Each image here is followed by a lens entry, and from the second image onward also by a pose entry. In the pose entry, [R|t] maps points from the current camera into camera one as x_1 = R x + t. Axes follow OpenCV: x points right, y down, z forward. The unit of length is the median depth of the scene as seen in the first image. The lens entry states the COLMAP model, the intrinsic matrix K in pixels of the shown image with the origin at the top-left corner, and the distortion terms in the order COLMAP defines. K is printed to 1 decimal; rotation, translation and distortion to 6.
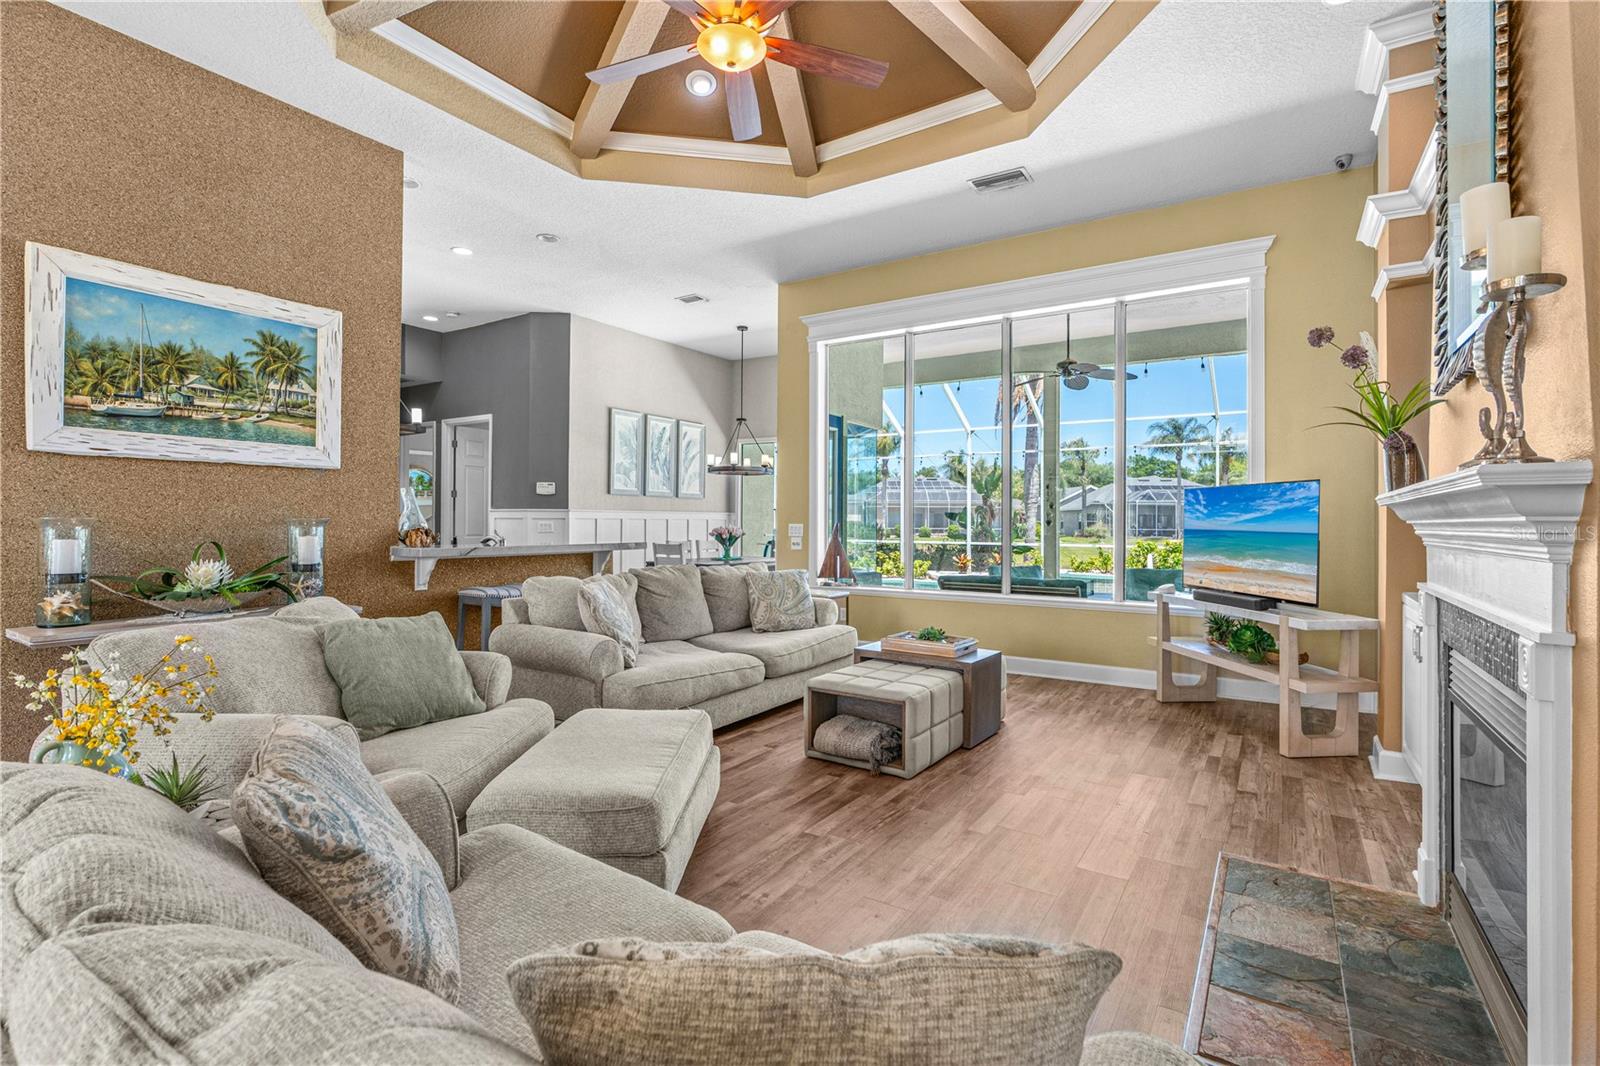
lens RADIAL K [[722.8, 0, 797.4], [0, 722.8, 524.5], [0, 0, 1]] dist [-0.008880, 0.004432]
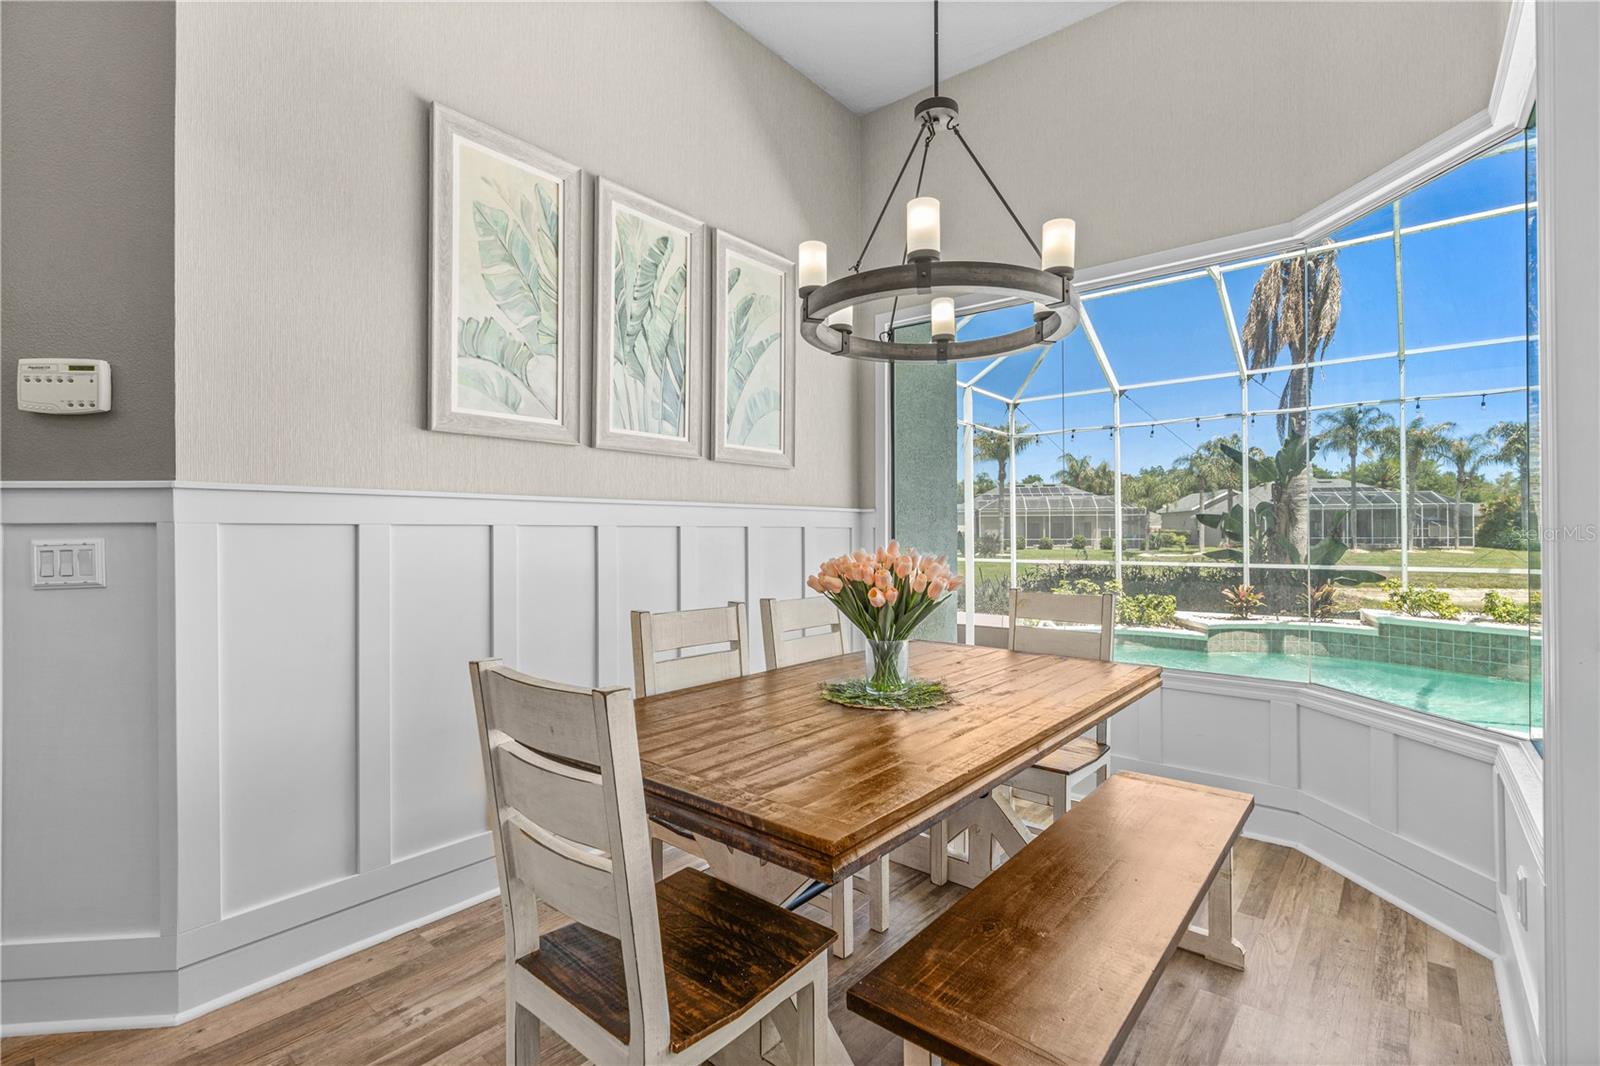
lens RADIAL K [[722.8, 0, 800.9], [0, 722.8, 531.8], [0, 0, 1]] dist [-0.008880, 0.004432]
pose [[0.991574, -0.009950, -0.129161, -0.083876], [0.009114, 0.999934, -0.007063, -0.002065], [0.129223, 0.005826, 0.991598, 0.684090]]
